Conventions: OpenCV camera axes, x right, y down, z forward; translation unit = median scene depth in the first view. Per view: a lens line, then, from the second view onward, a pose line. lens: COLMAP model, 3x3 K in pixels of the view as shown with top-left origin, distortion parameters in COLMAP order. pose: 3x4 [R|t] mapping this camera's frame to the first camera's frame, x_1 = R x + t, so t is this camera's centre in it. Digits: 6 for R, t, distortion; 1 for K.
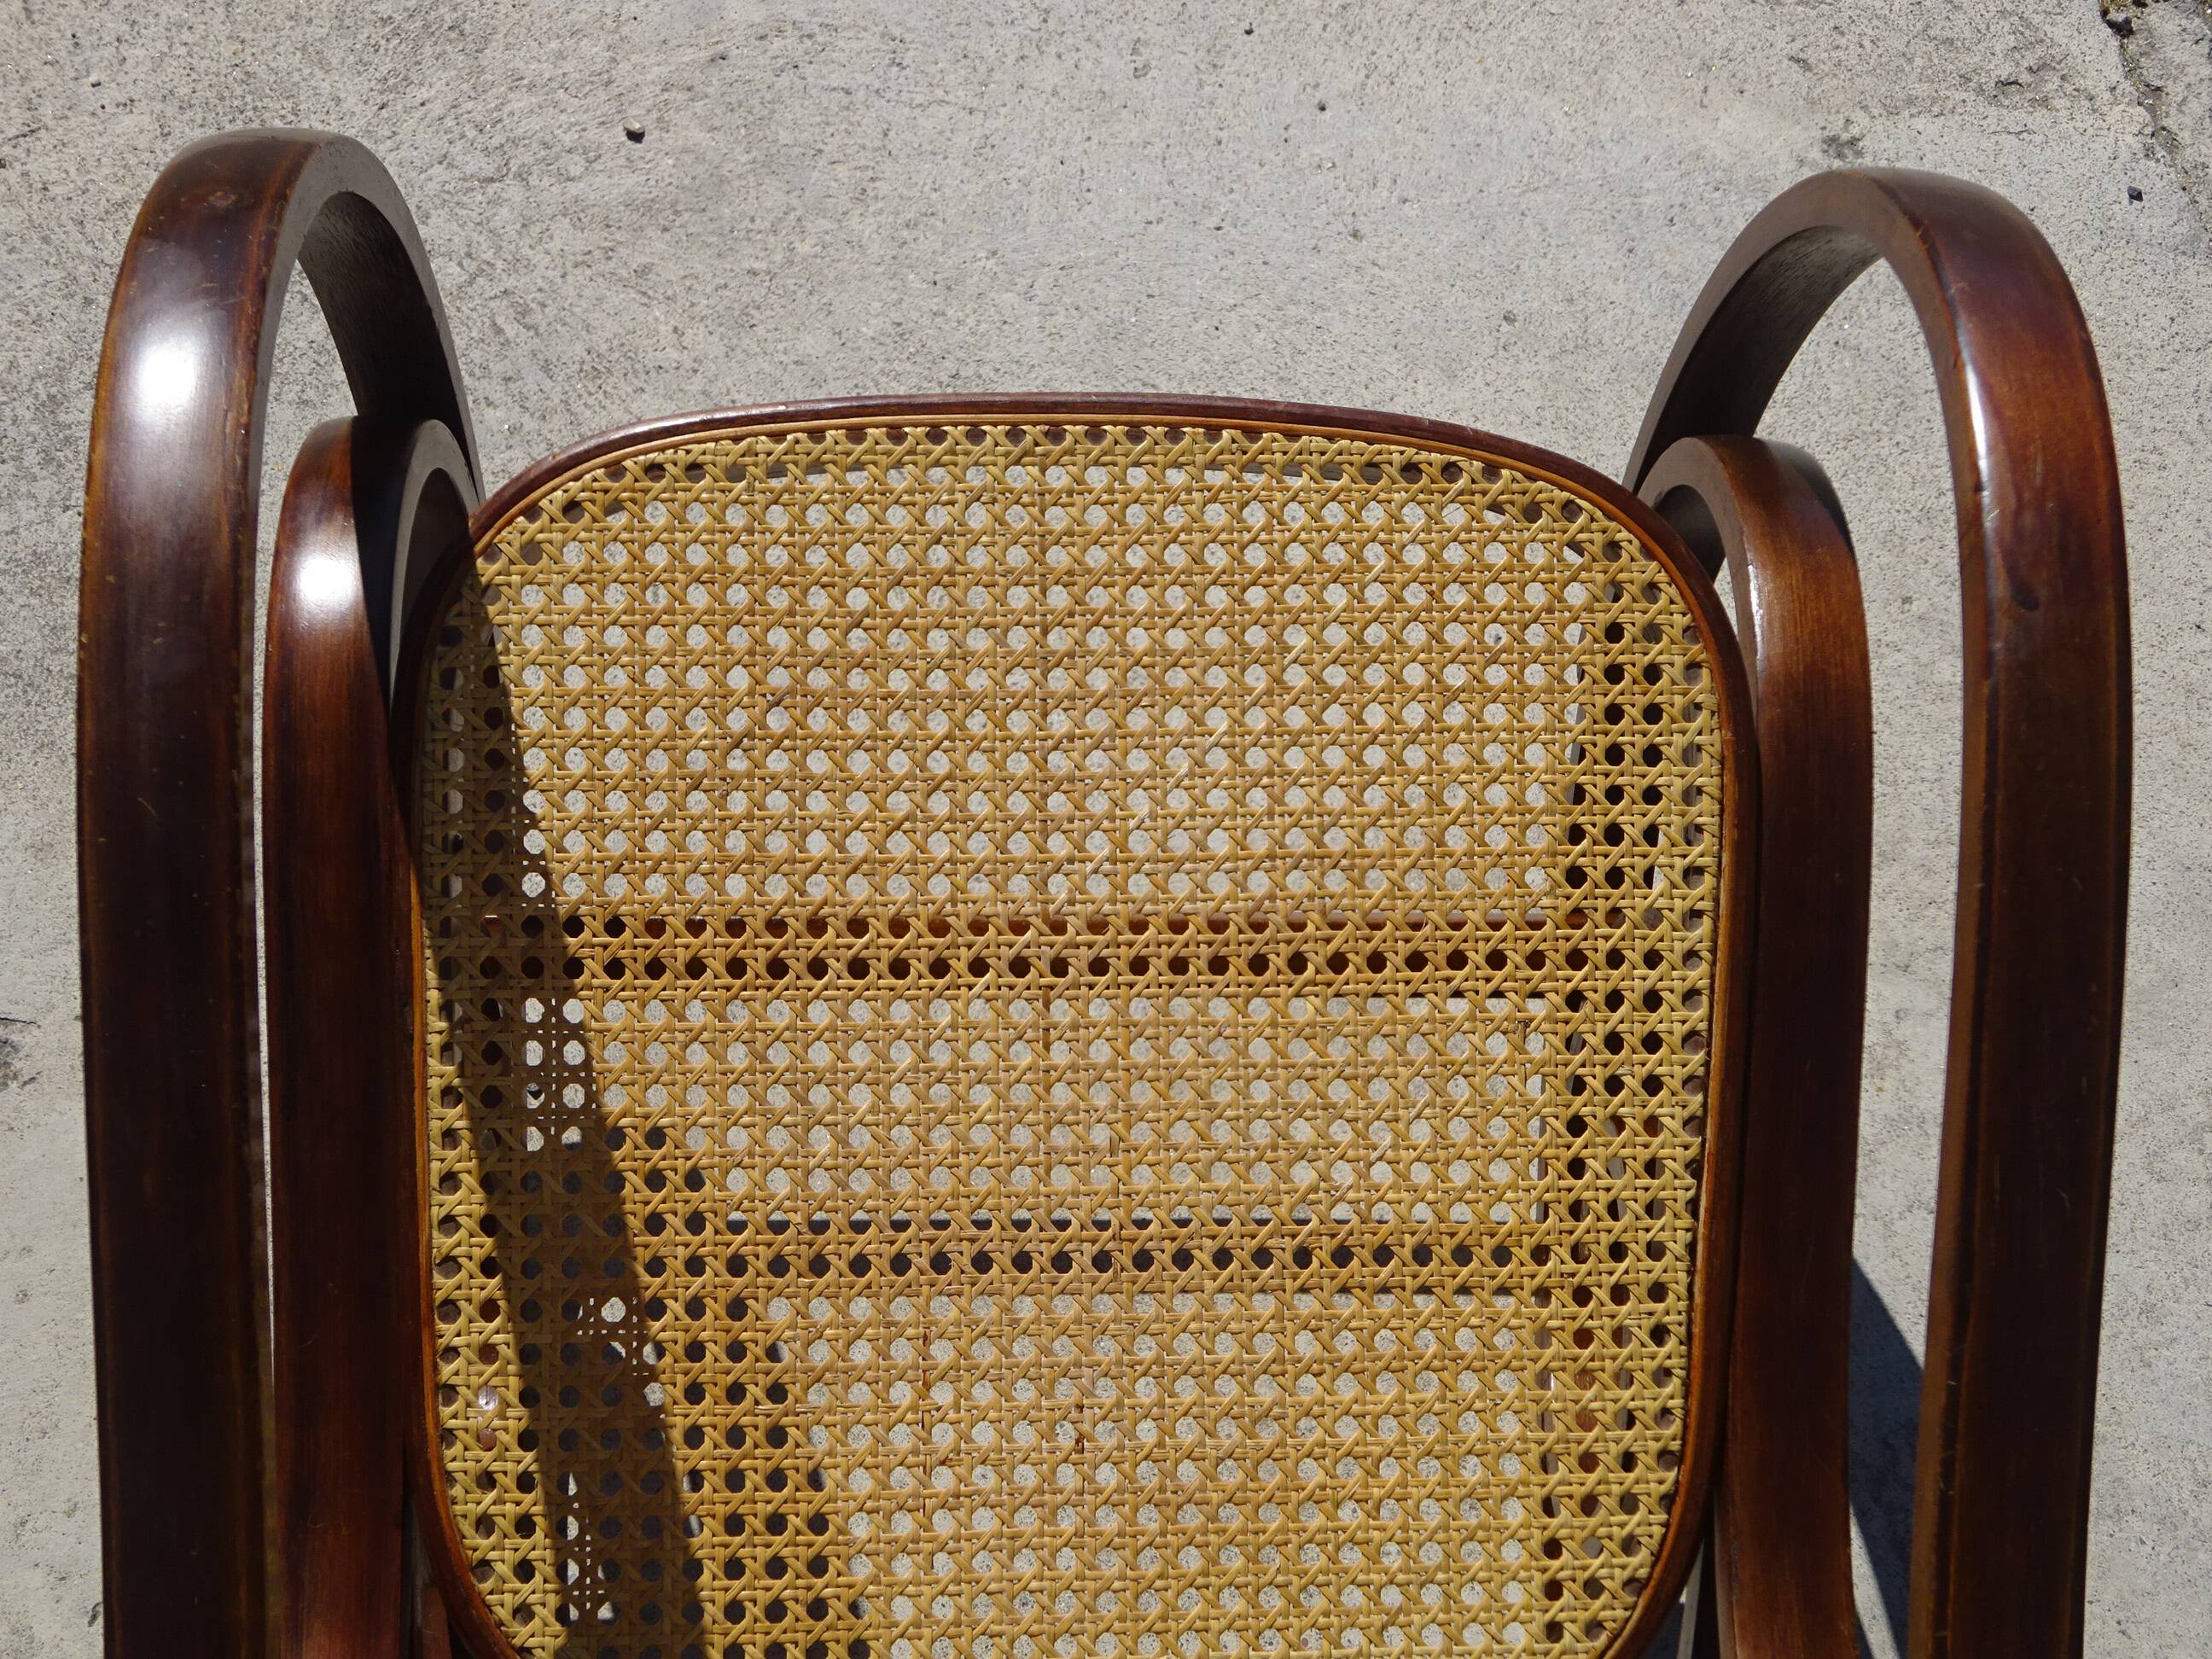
lens RADIAL K [[2878.3, 0, 1105.4], [0, 2878.3, 822.3], [0, 0, 1]] dist [0.019824, 0.000000]
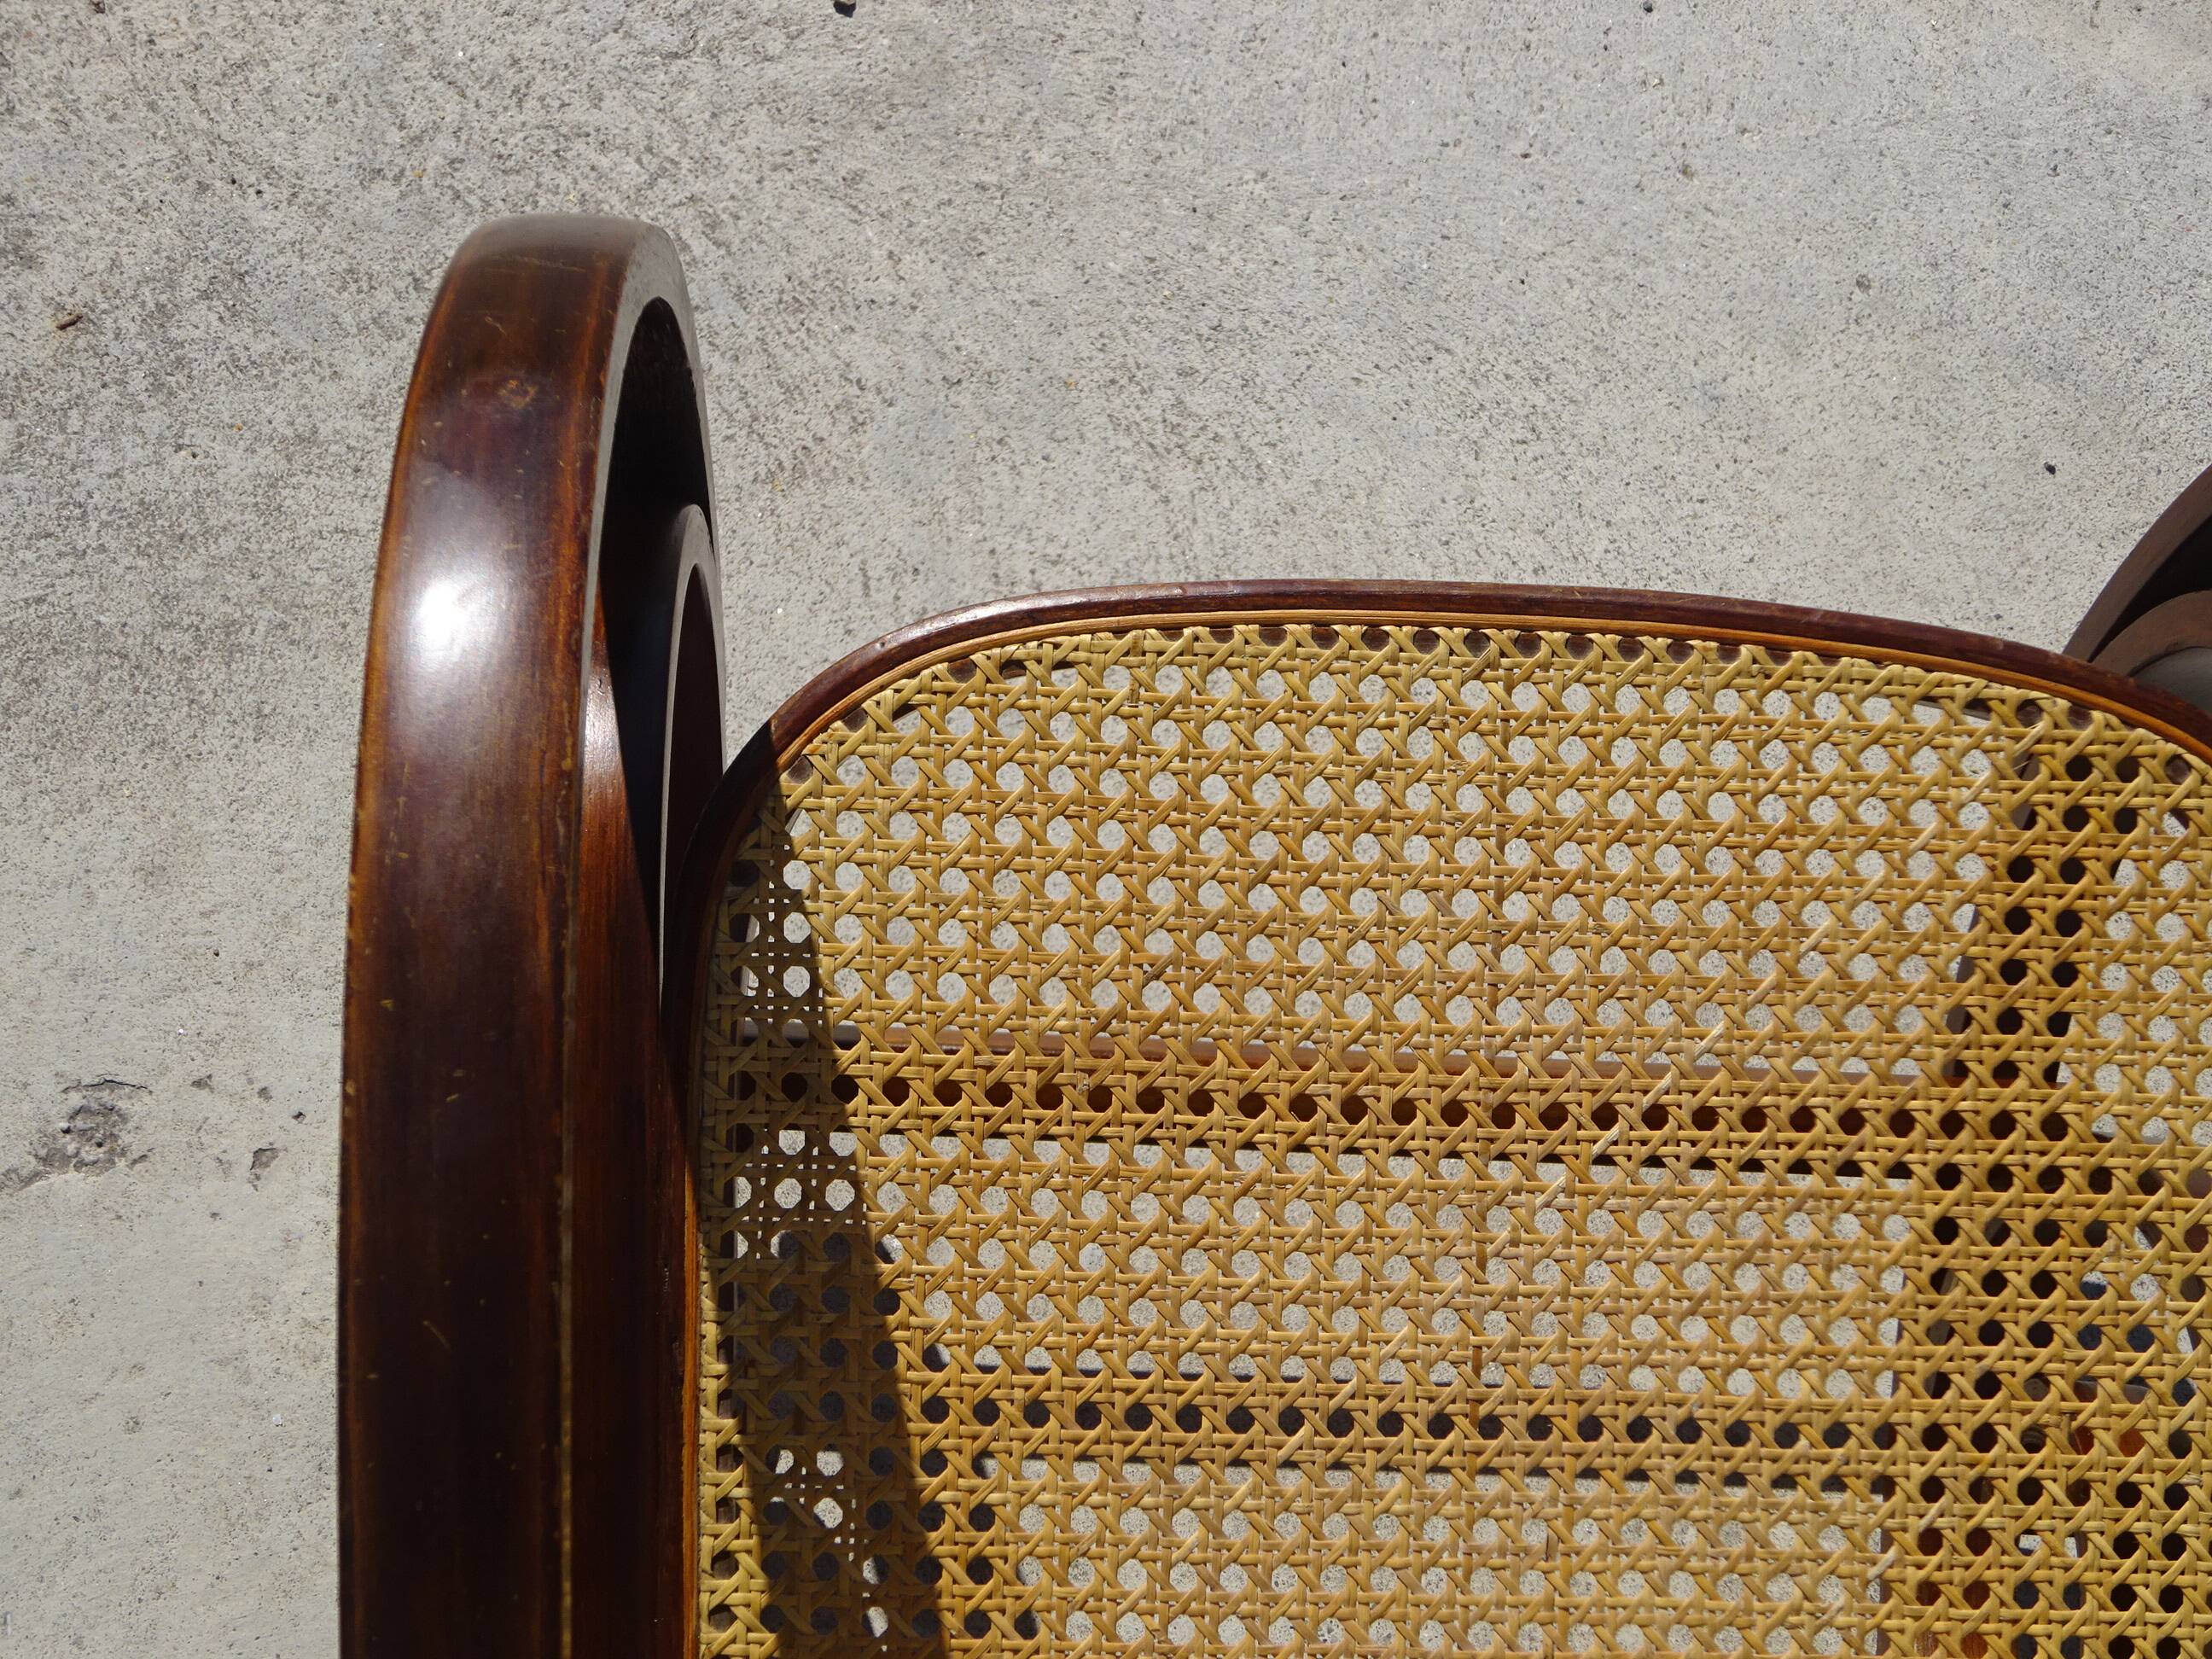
lens RADIAL K [[2878.3, 0, 1112.6], [0, 2878.3, 828.2], [0, 0, 1]] dist [0.019824, 0.000000]
pose [[0.998733, 0.050185, 0.003771, -0.129625], [-0.050293, 0.992550, 0.110972, -0.166010], [0.001826, -0.111021, 0.993816, 0.223739]]
